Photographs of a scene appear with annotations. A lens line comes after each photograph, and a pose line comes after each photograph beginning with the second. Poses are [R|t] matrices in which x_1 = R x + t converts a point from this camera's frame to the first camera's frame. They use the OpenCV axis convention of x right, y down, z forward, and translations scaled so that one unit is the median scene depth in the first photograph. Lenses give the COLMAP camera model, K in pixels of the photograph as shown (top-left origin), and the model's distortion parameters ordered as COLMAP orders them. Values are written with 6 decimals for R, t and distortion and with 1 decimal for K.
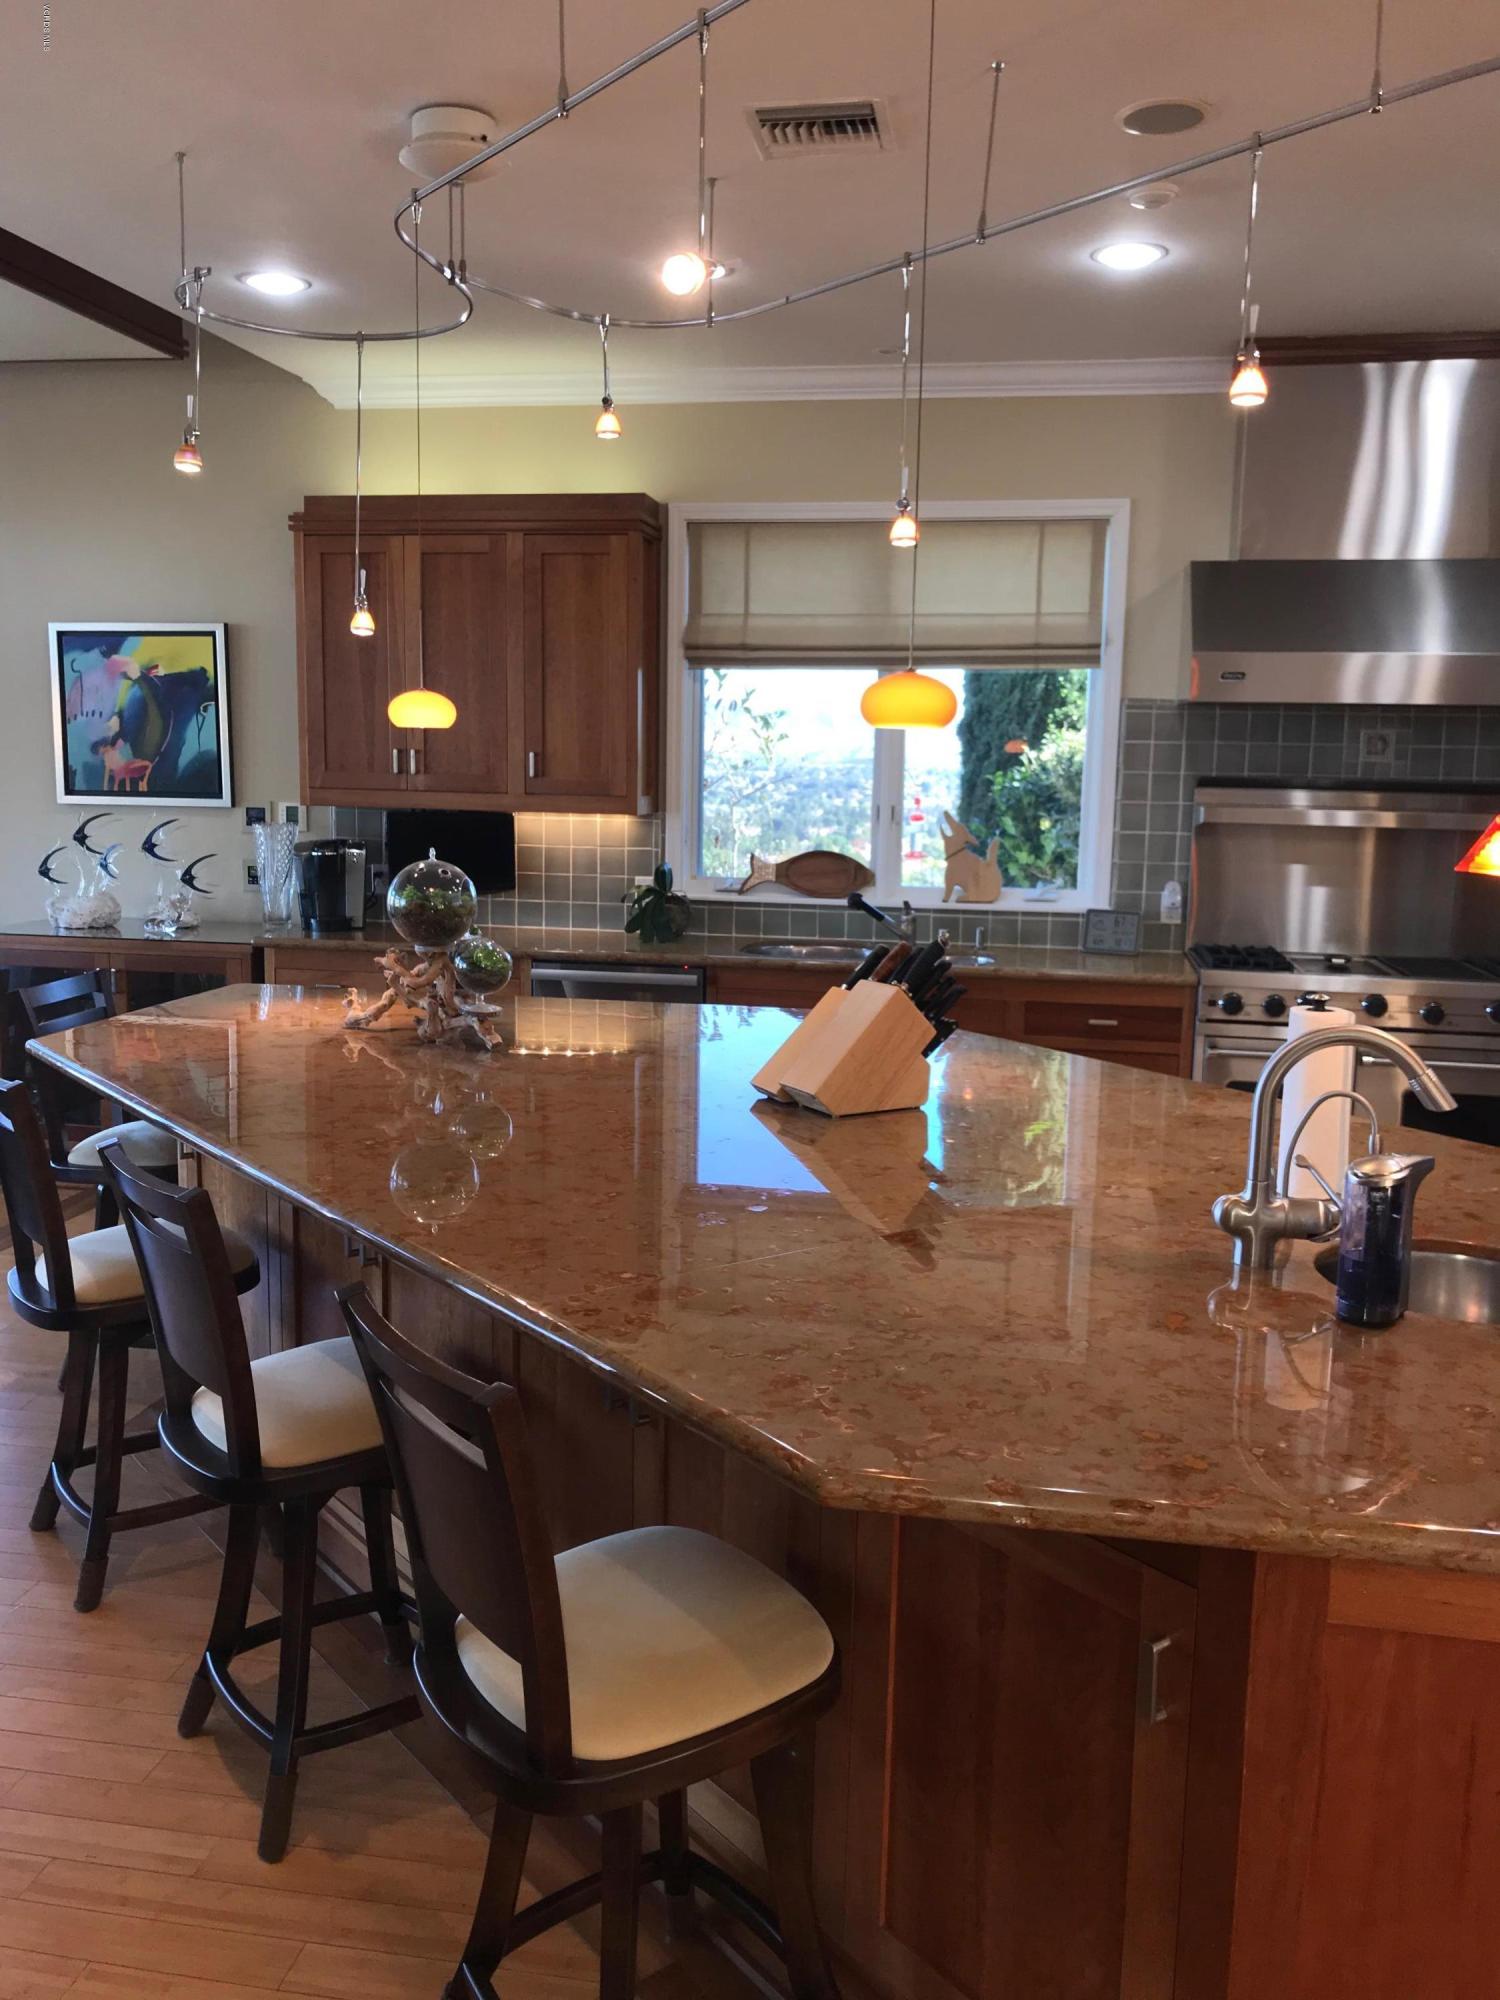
lens RADIAL K [[1628.9, 0, 750.0], [0, 1628.9, 1000.0], [0, 0, 1]] dist [0.080802, -0.116515]
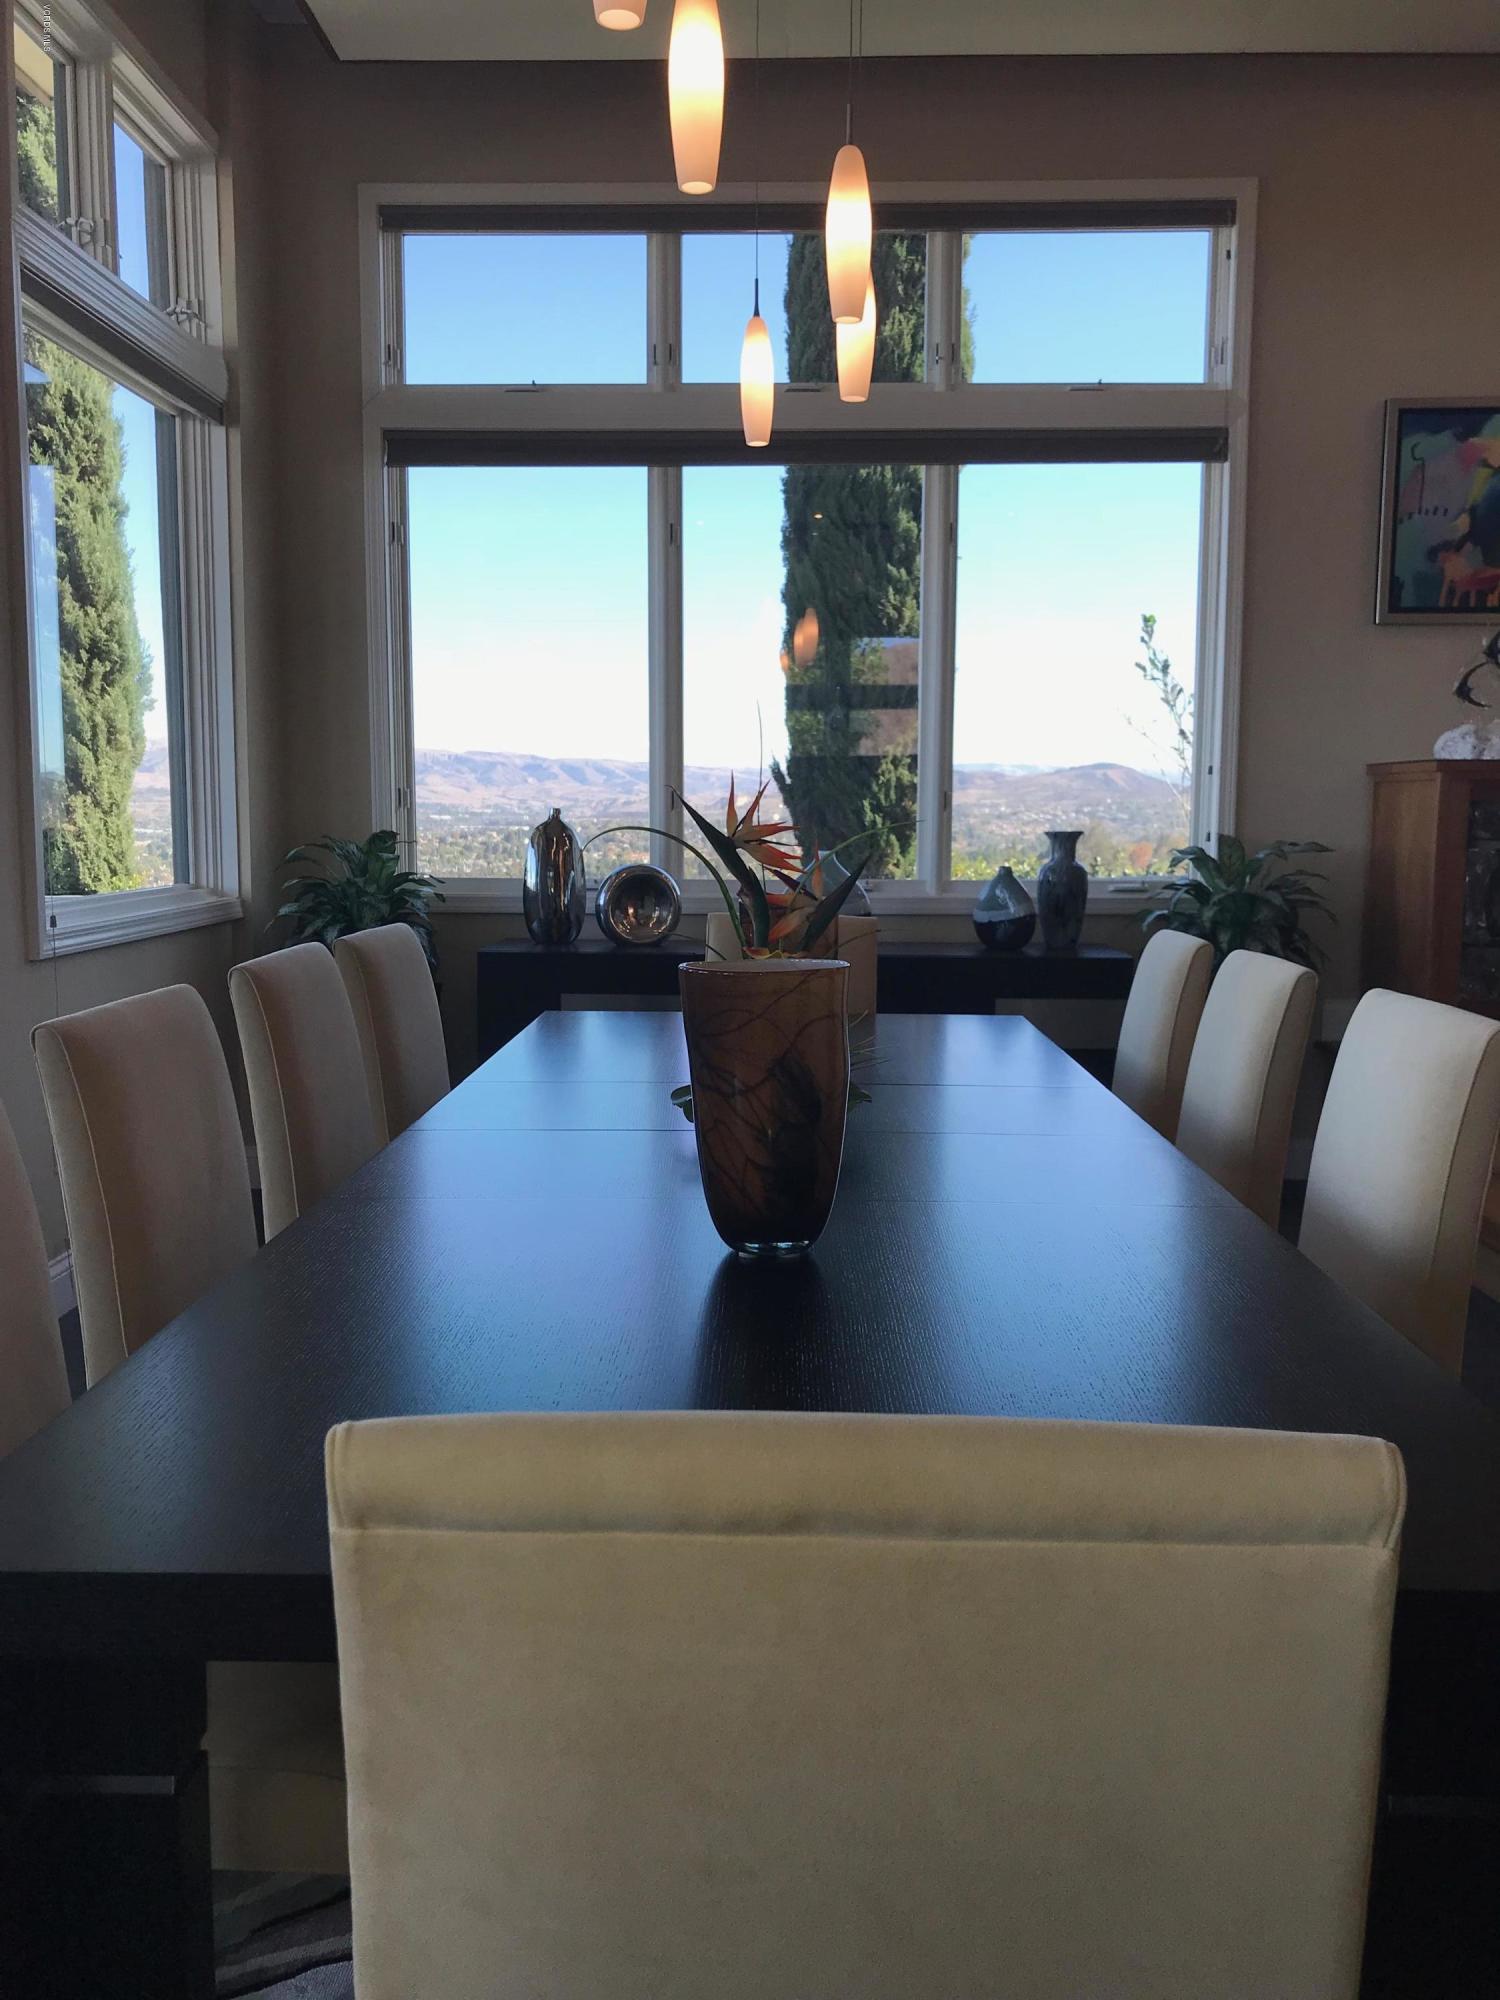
lens RADIAL K [[1628.9, 0, 750.0], [0, 1628.9, 1000.0], [0, 0, 1]] dist [0.080802, -0.116515]
pose [[0.987723, -0.025324, 0.154152, -0.865118], [0.030482, 0.999048, -0.031193, 0.082335], [-0.153215, 0.035509, 0.987555, 0.256242]]
